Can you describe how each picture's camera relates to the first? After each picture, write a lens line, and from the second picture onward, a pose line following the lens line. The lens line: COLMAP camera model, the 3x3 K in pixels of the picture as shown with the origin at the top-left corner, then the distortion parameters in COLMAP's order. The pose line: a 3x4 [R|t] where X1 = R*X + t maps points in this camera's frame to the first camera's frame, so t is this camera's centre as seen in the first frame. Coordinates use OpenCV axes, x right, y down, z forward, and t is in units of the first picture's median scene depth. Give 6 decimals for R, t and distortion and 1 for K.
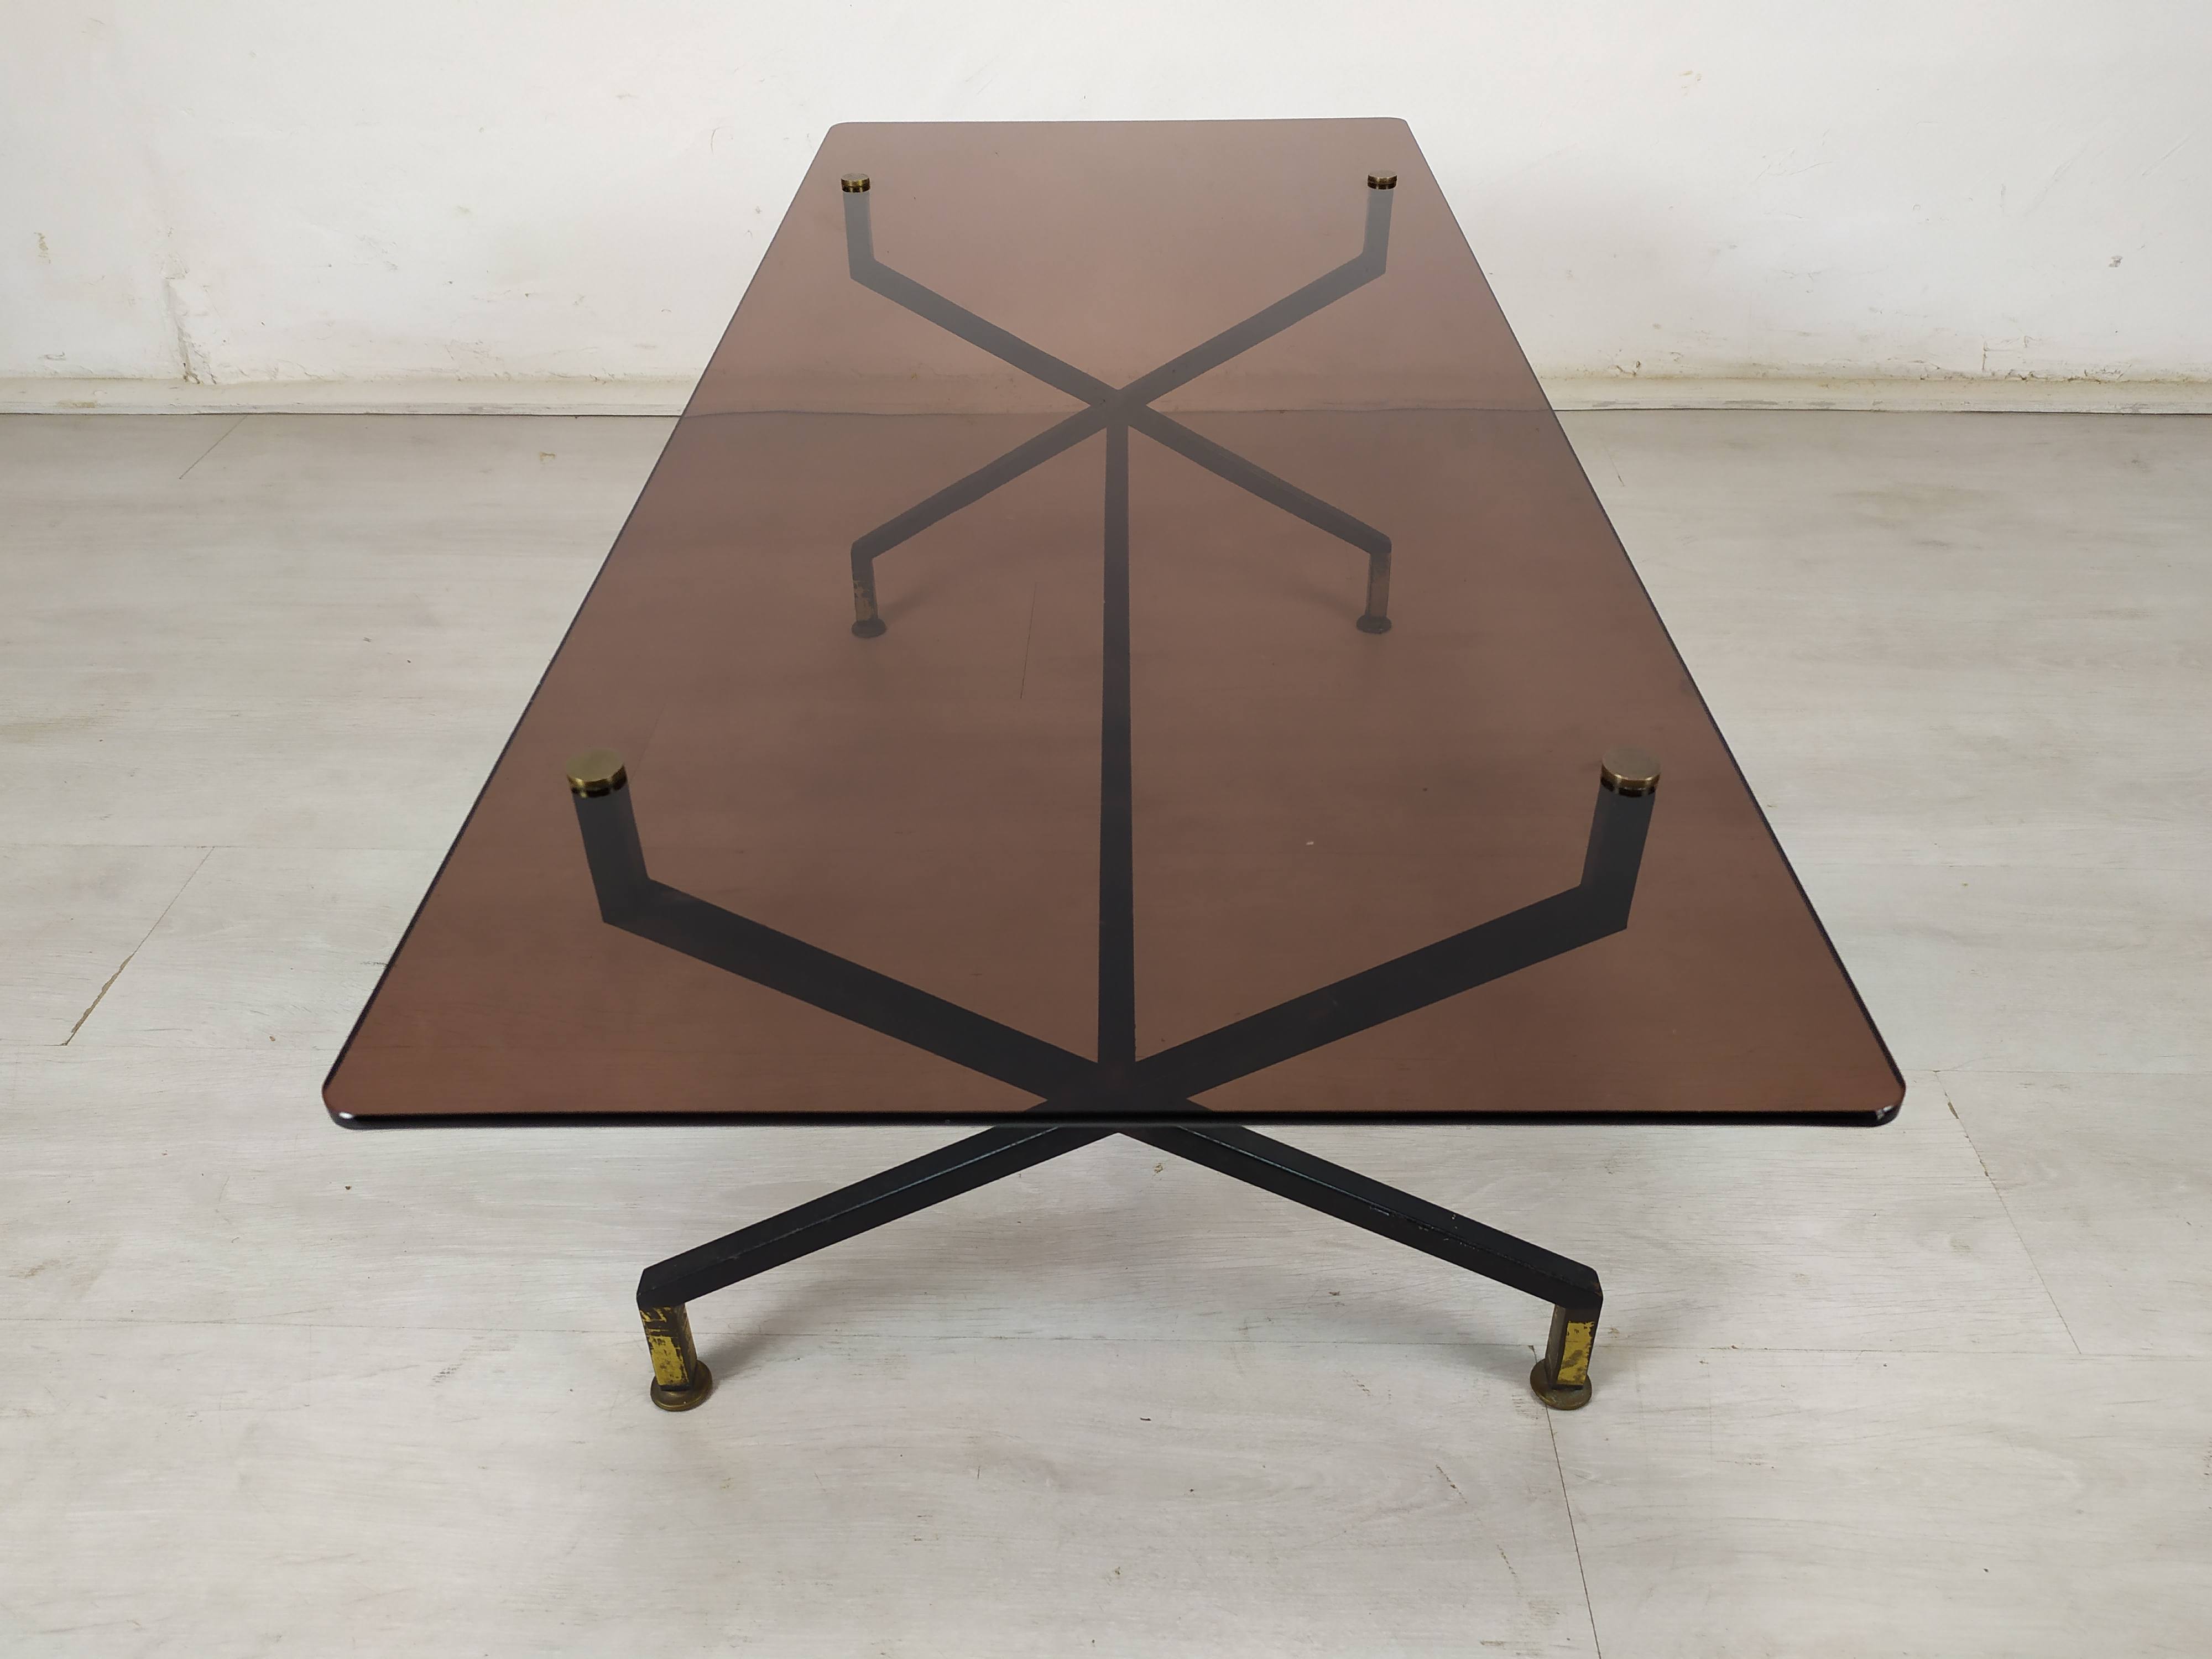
lens RADIAL K [[1654.3, 0, 1107.6], [0, 1654.3, 820.9], [0, 0, 1]] dist [0.064989, -0.078704]
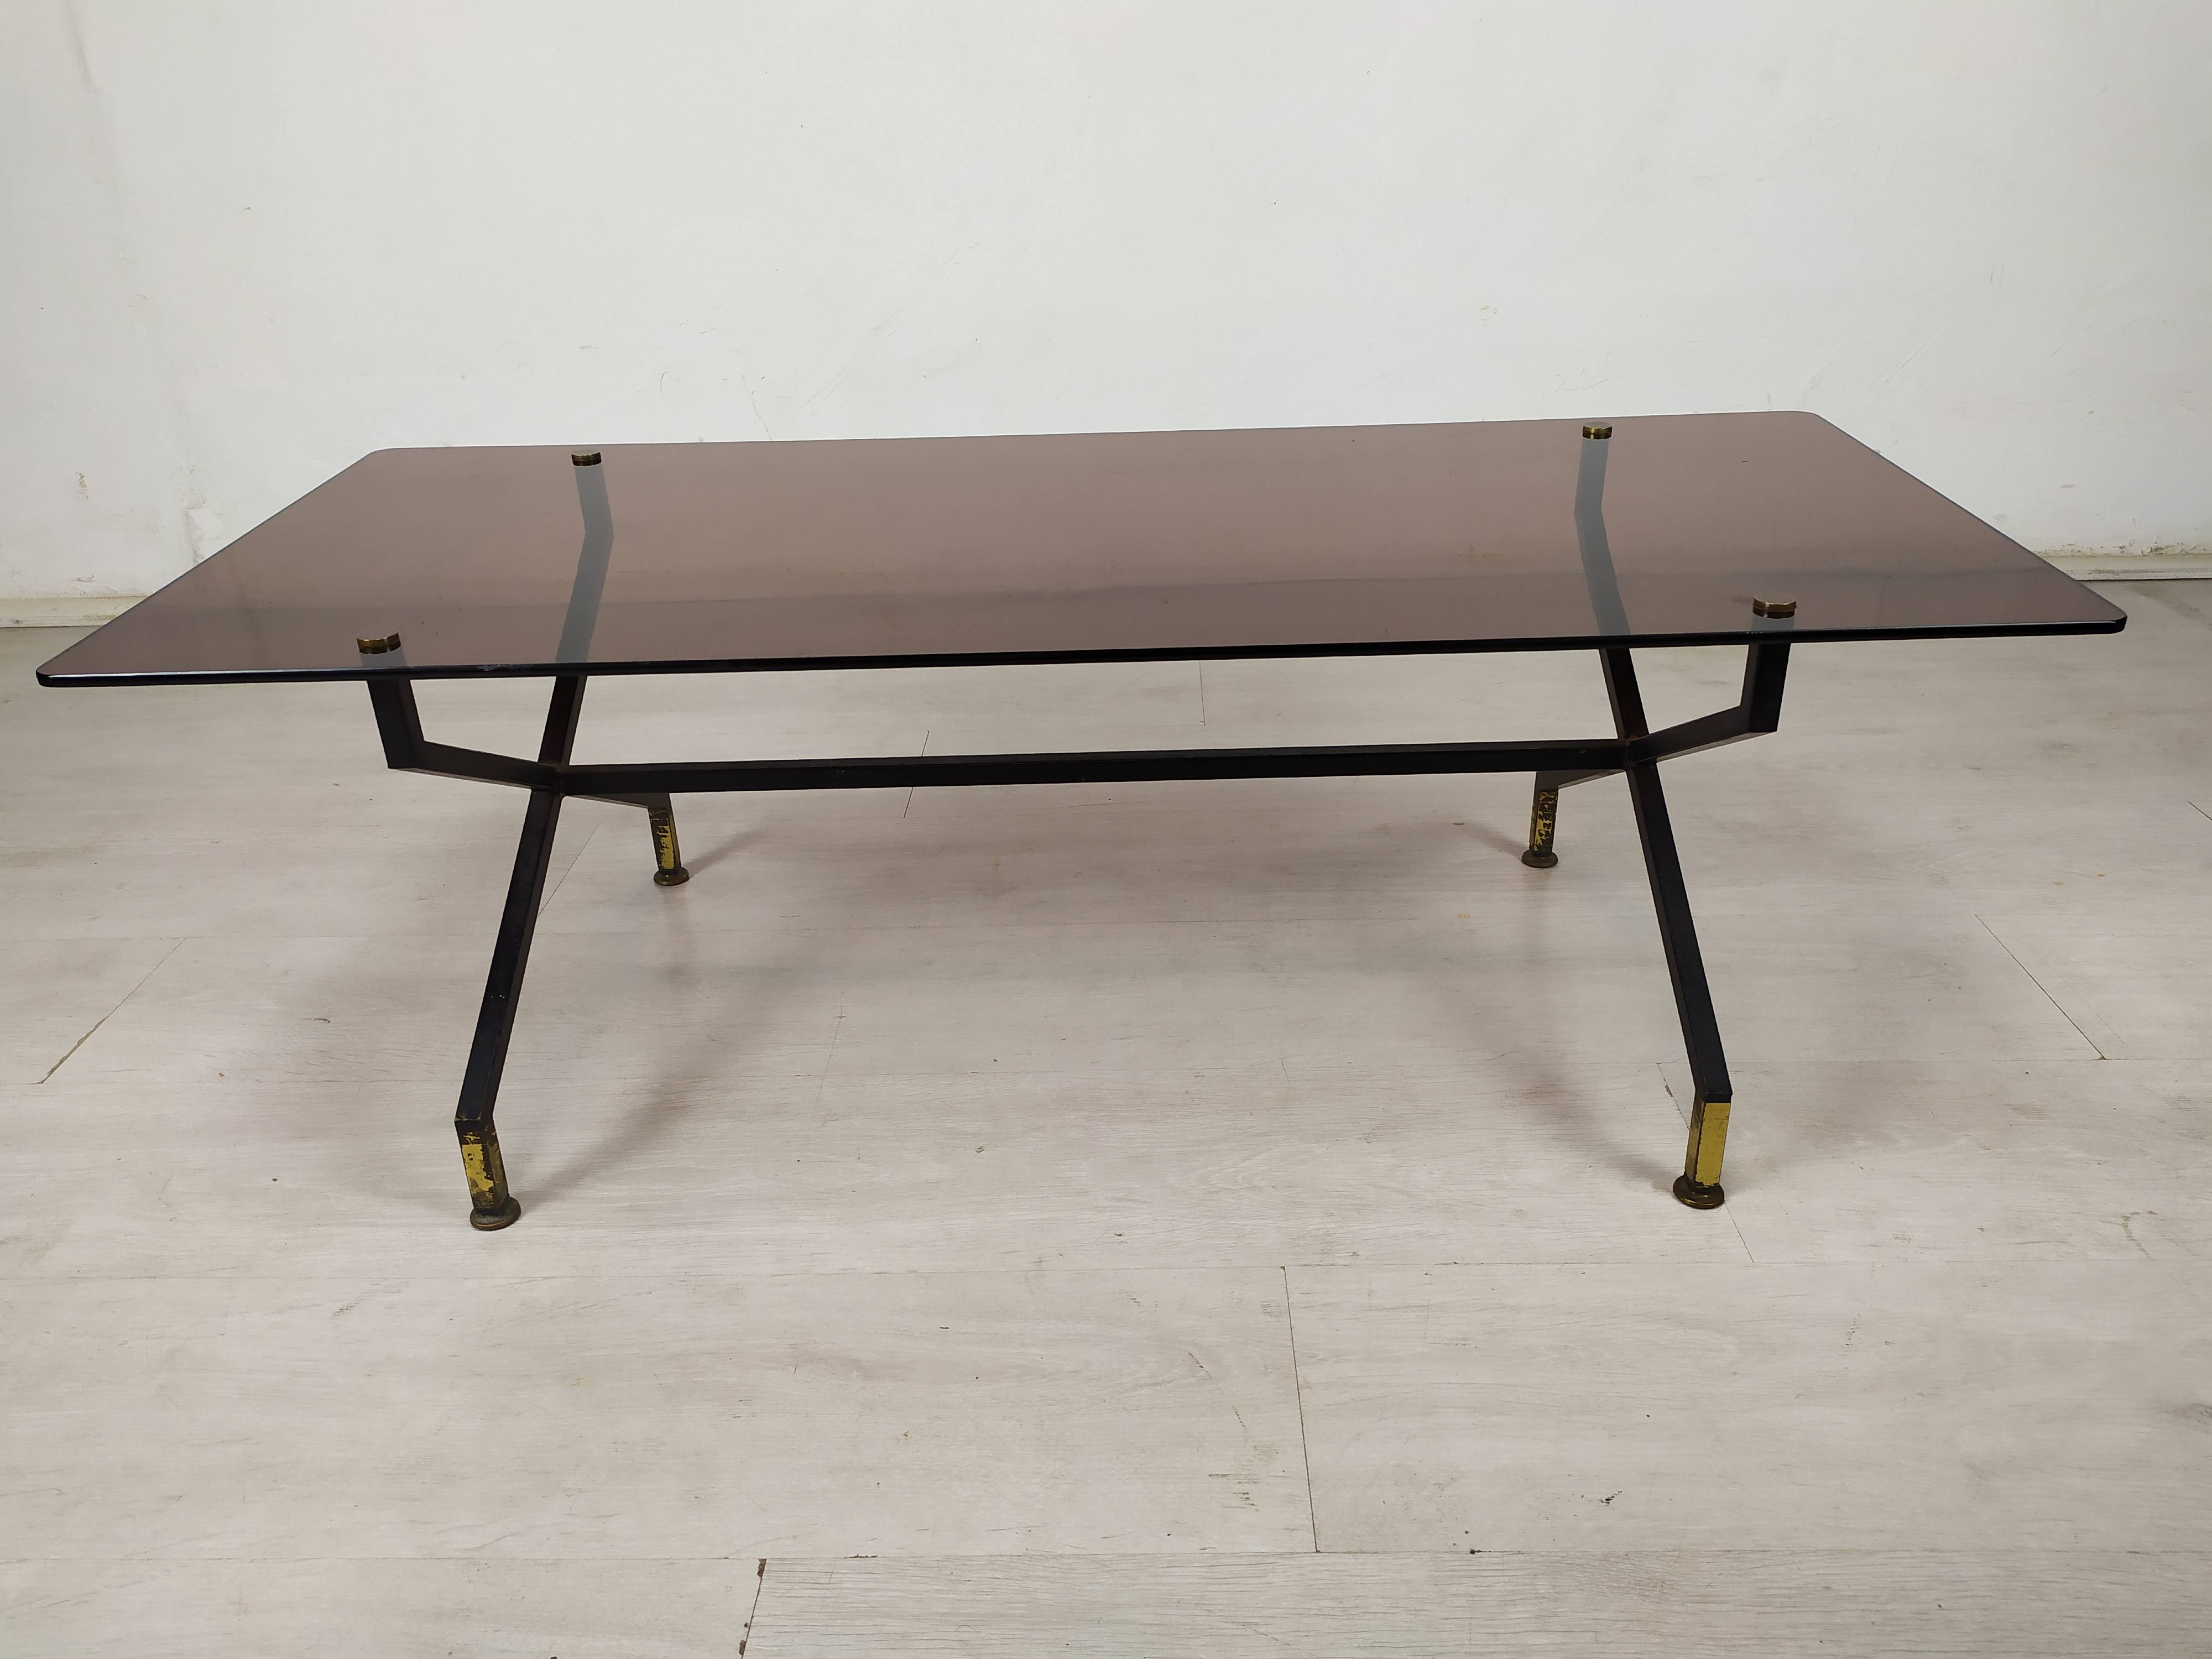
lens RADIAL K [[1654.3, 0, 1107.6], [0, 1654.3, 820.9], [0, 0, 1]] dist [0.064989, -0.078704]
pose [[0.999743, -0.022613, -0.001456, 0.136147], [0.022032, 0.985080, -0.170681, 0.196997], [0.005294, 0.170605, 0.985325, -0.189022]]
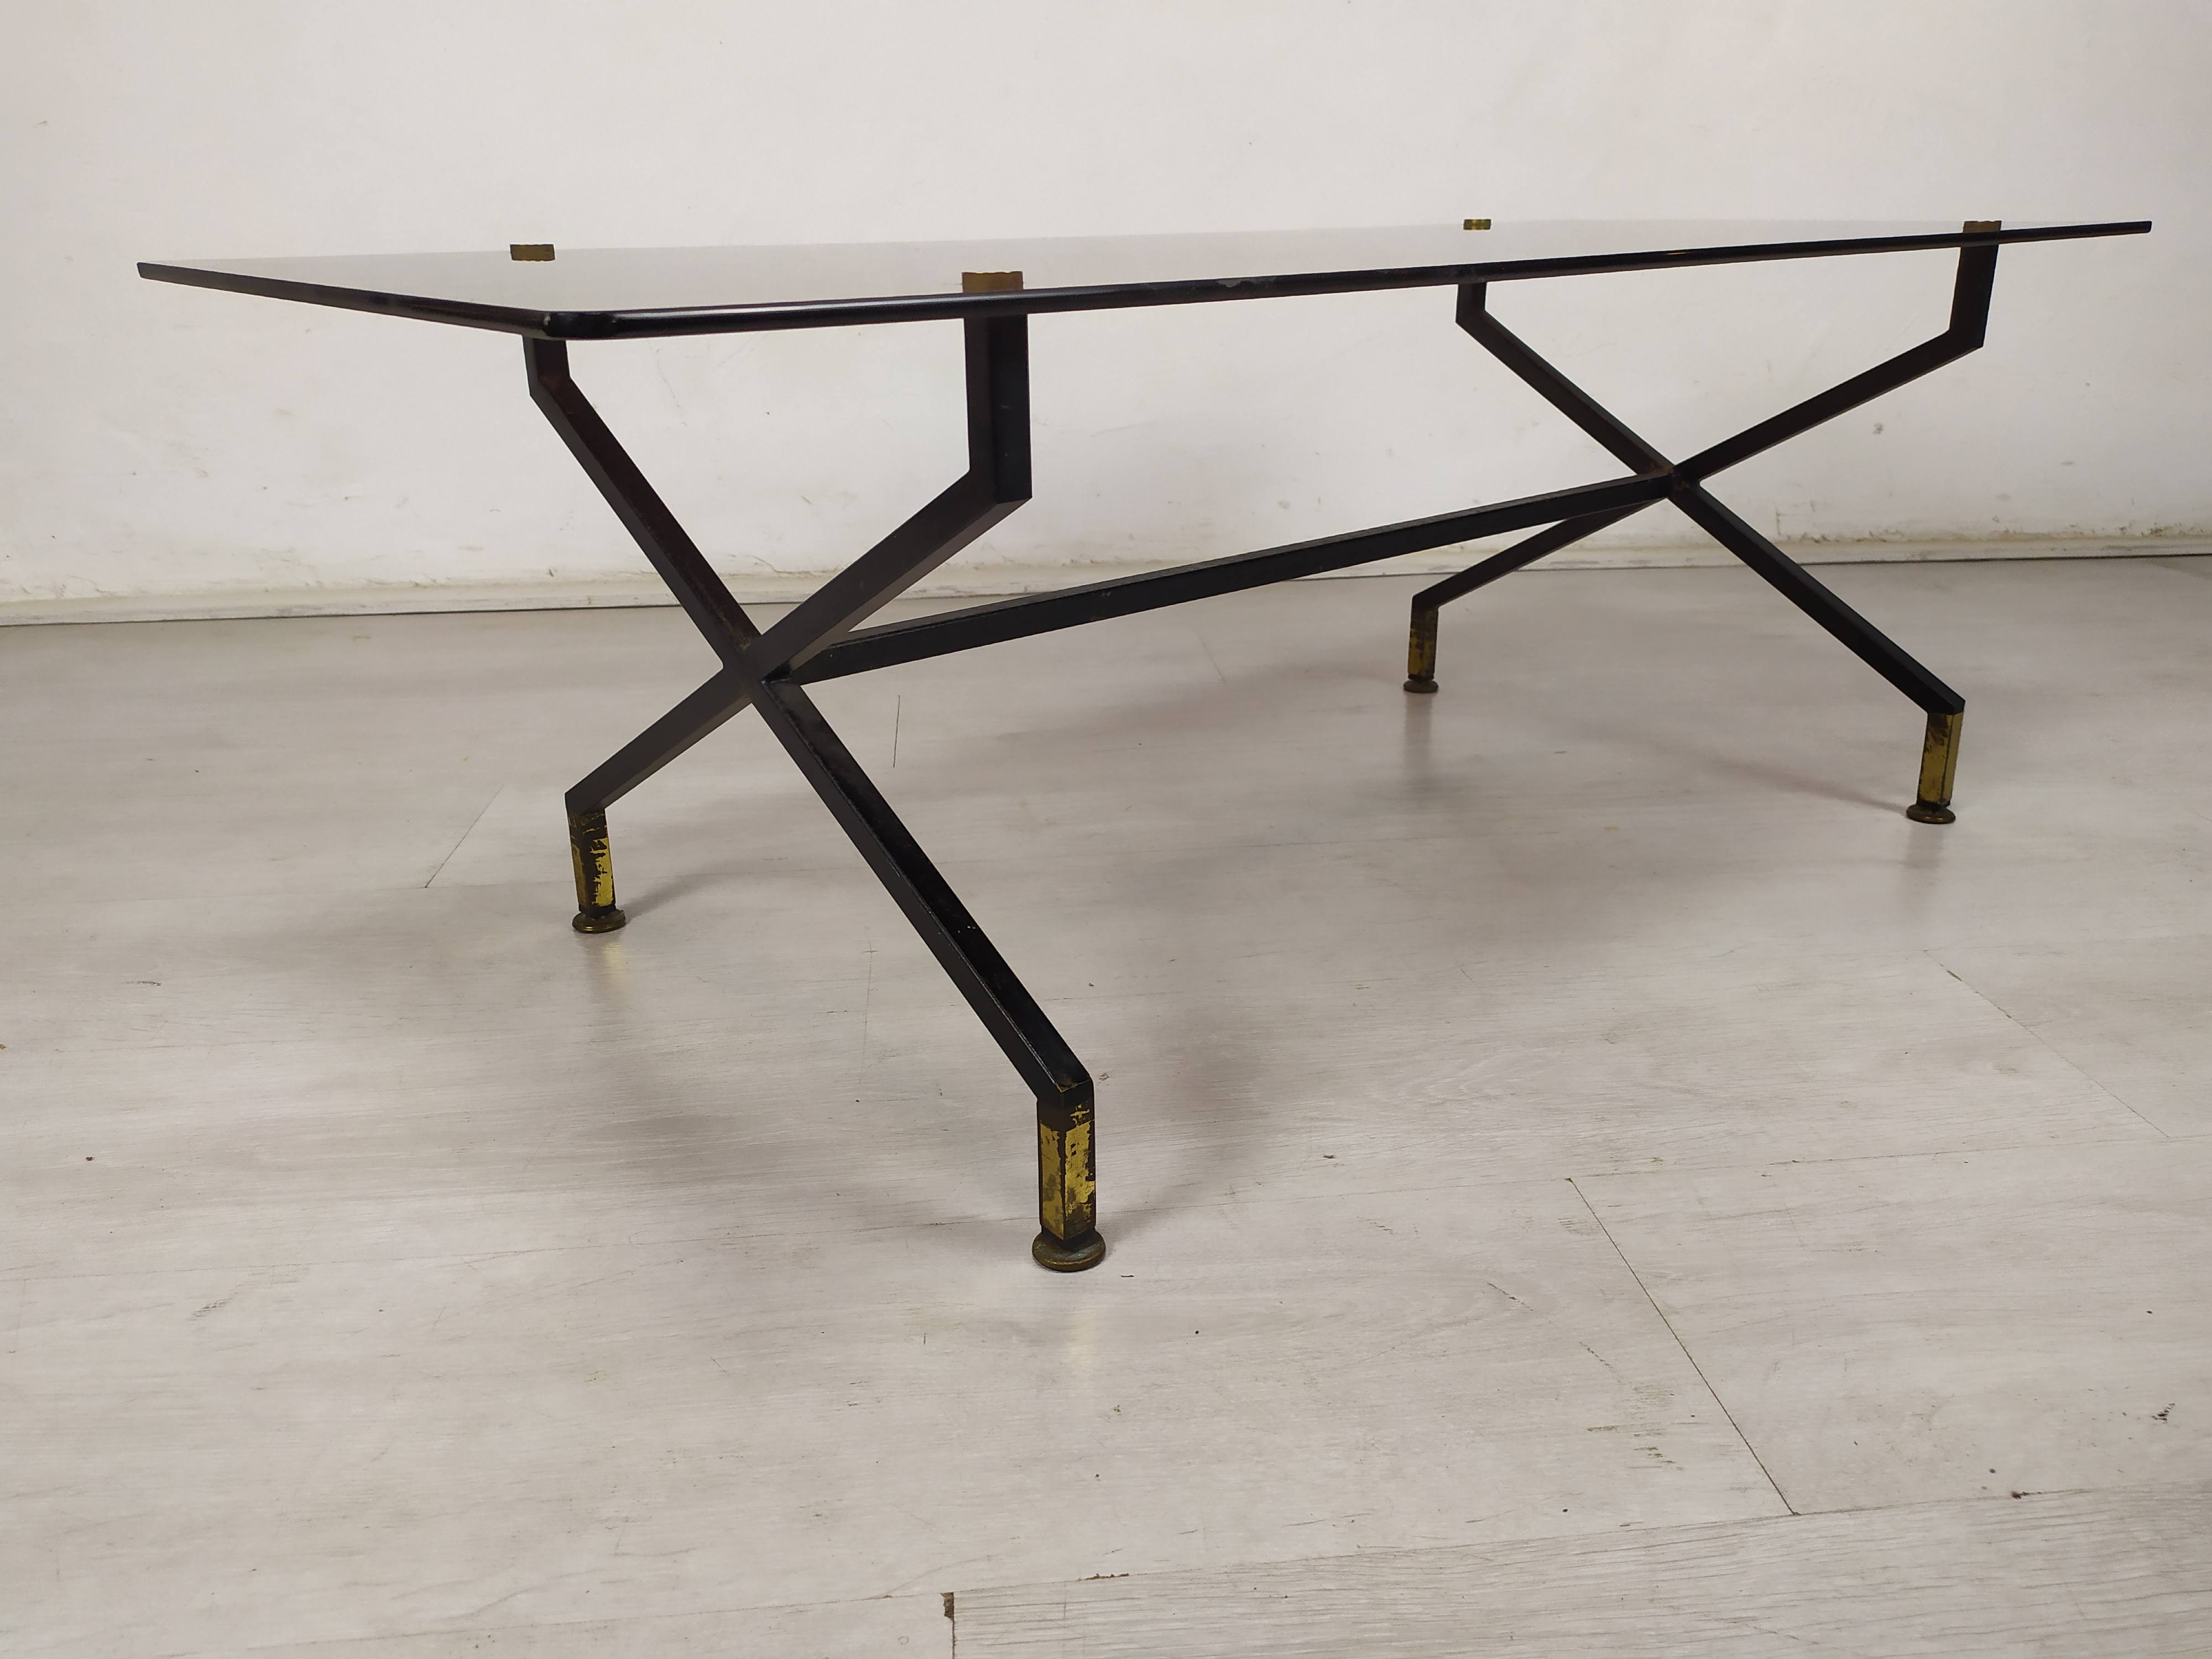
lens RADIAL K [[1675.6, 0, 1110.7], [0, 1675.6, 826.3], [0, 0, 1]] dist [0.056460, -0.078378]
pose [[0.991938, -0.048472, 0.117085, -0.064858], [0.079413, 0.957796, -0.276263, 0.349260], [-0.098752, 0.283333, 0.953924, 0.153644]]
